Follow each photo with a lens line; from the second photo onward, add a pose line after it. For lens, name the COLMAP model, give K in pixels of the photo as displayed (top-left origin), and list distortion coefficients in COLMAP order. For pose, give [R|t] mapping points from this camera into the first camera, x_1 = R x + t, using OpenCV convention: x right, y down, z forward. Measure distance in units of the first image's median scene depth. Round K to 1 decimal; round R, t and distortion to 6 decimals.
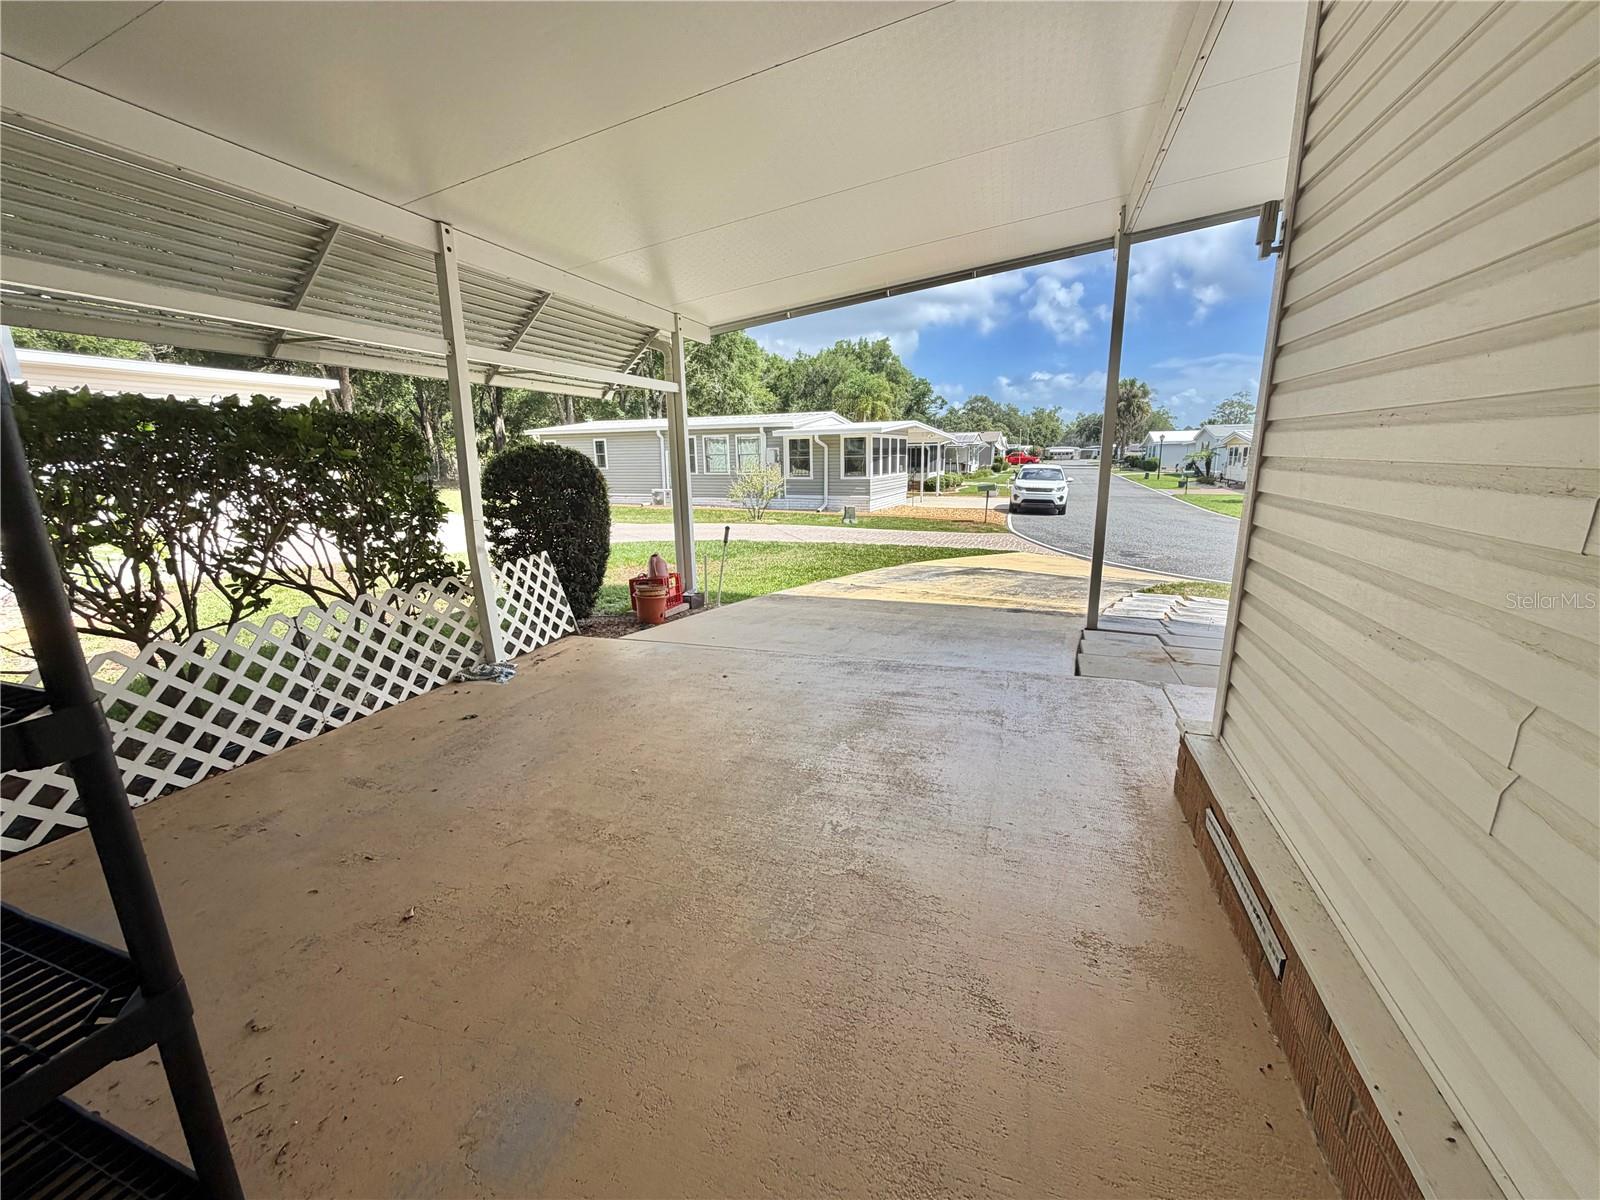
lens RADIAL K [[640.6, 0, 802.3], [0, 640.6, 603.2], [0, 0, 1]] dist [0.000964, -0.000221]
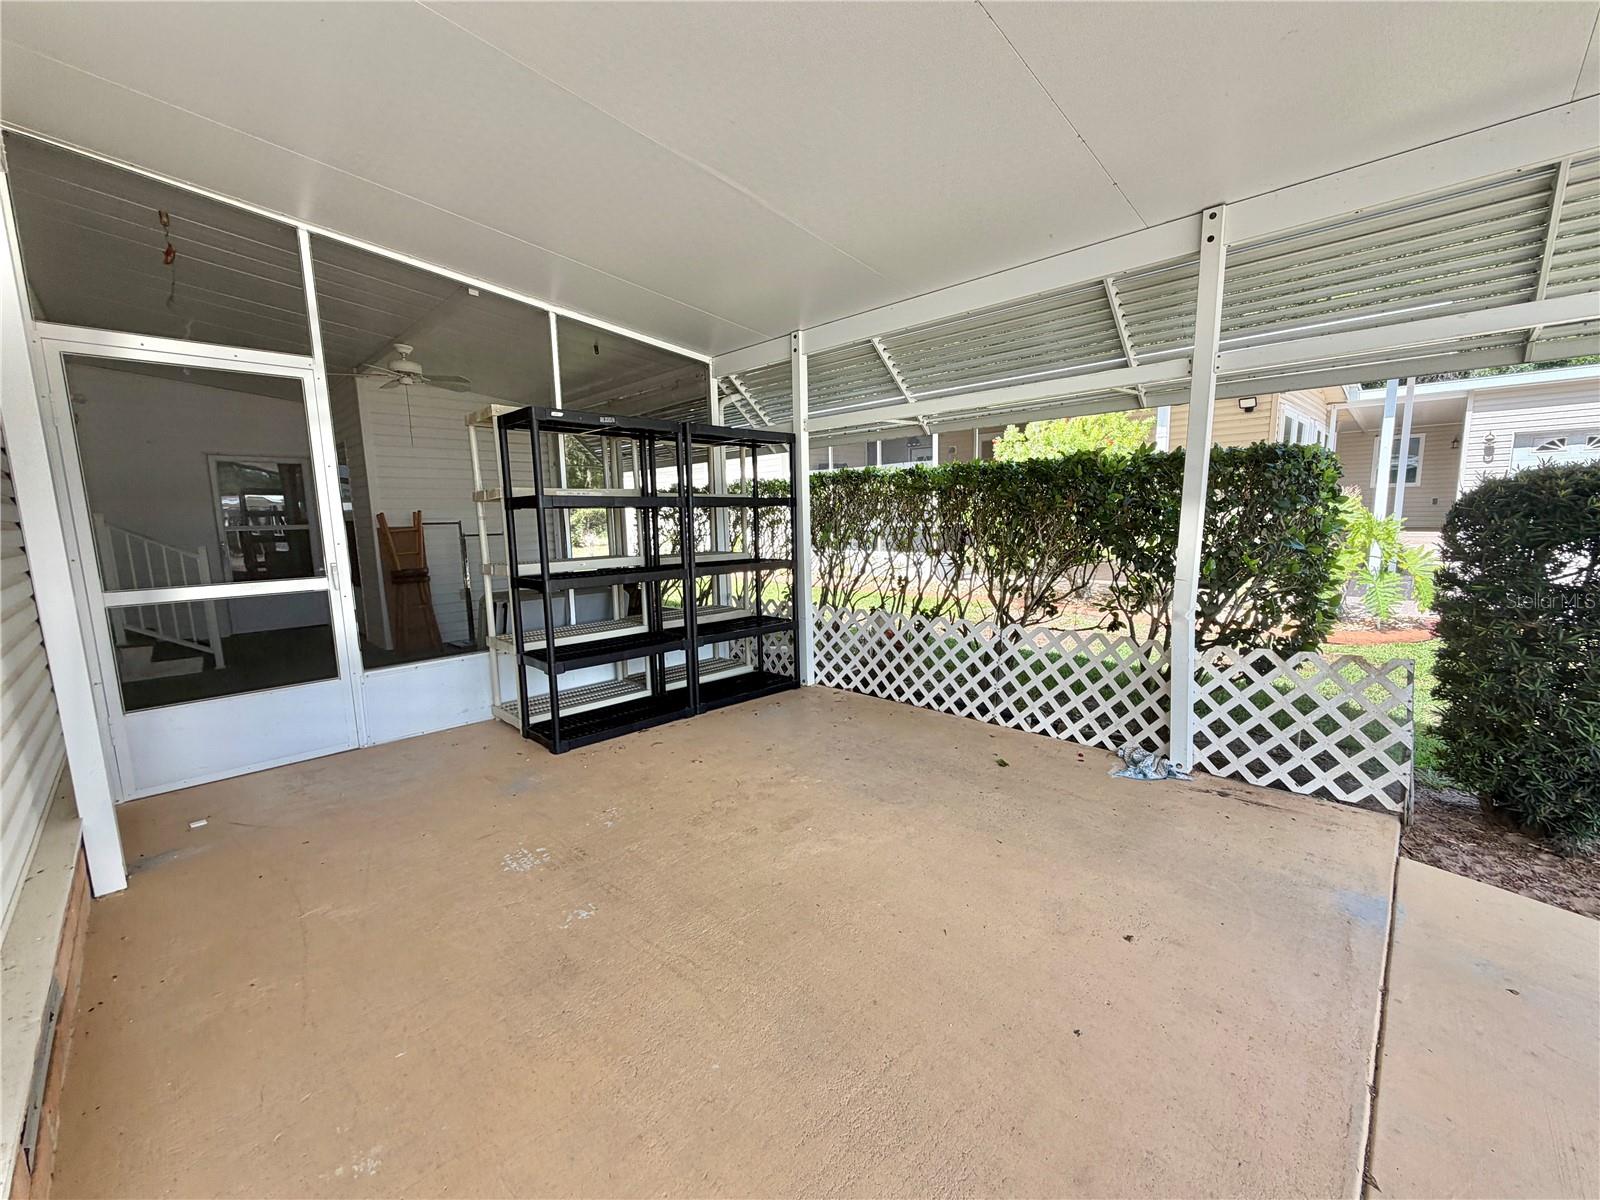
lens RADIAL K [[640.6, 0, 797.1], [0, 640.6, 602.5], [0, 0, 1]] dist [0.000964, -0.000221]
pose [[-0.430010, 0.154505, -0.889505, 0.068782], [-0.168650, 0.954158, 0.247265, -0.037591], [0.886932, 0.256342, -0.384240, 0.153905]]
